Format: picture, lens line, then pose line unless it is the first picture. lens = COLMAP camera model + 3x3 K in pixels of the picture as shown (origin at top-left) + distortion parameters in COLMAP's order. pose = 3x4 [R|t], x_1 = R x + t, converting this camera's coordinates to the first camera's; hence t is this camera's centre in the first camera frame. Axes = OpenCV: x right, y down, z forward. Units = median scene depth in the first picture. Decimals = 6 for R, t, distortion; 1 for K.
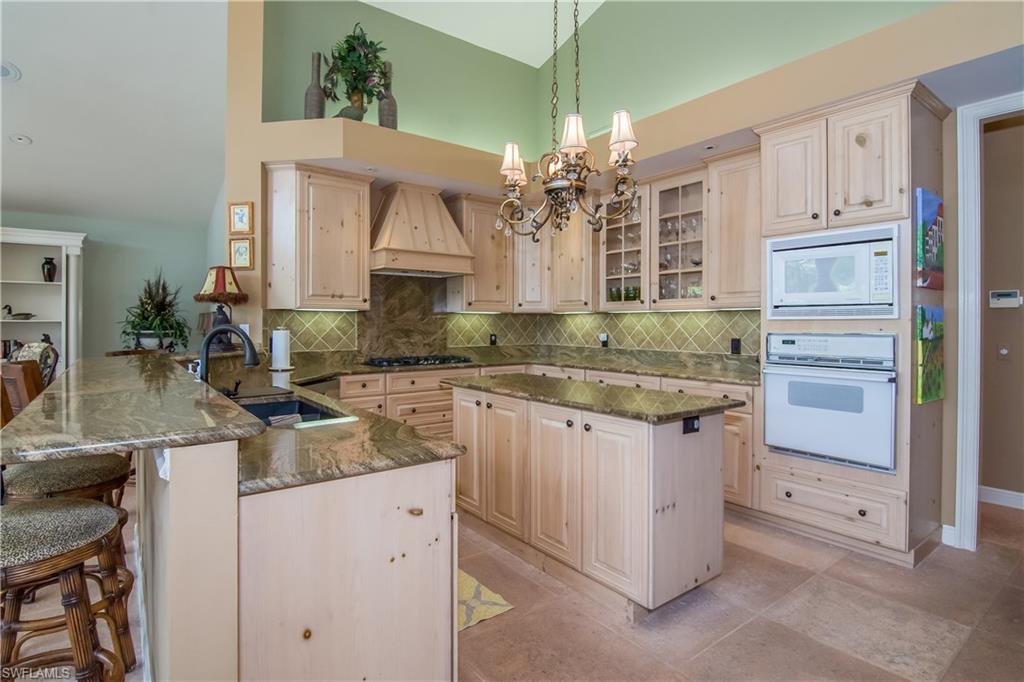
lens RADIAL K [[503.9, 0, 508.4], [0, 503.9, 324.9], [0, 0, 1]] dist [-0.014199, -0.000331]
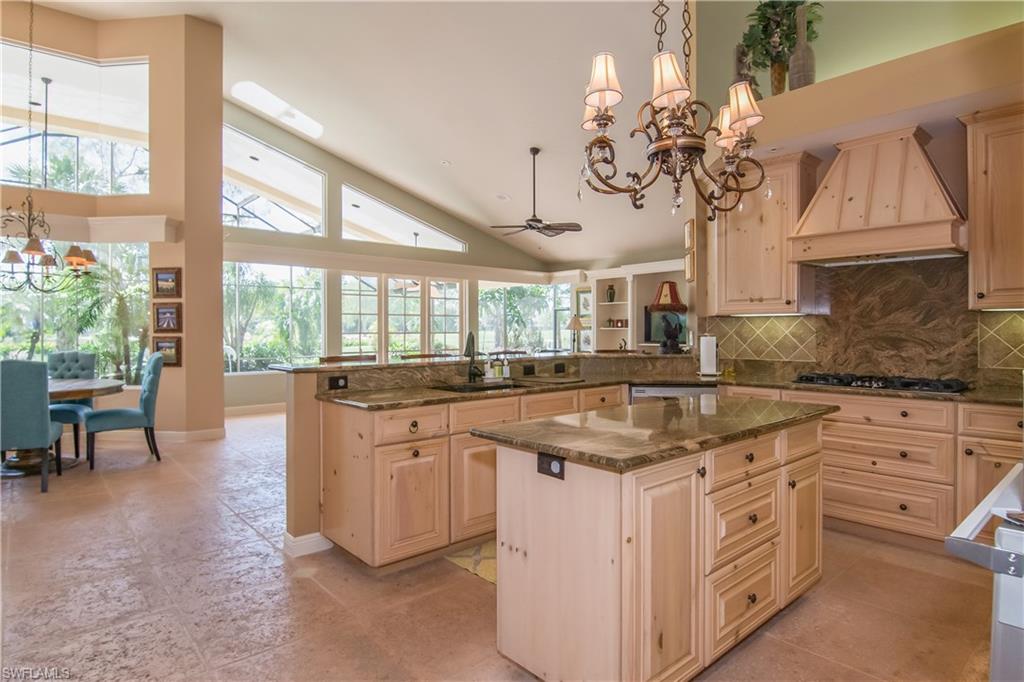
lens RADIAL K [[568.4, 0, 510.8], [0, 568.4, 333.4], [0, 0, 1]] dist [0.000150, -0.000010]
pose [[0.085095, 0.003370, -0.996367, 0.566595], [0.000323, 0.999994, 0.003410, 0.000004], [0.996373, -0.000611, 0.085094, 0.410325]]
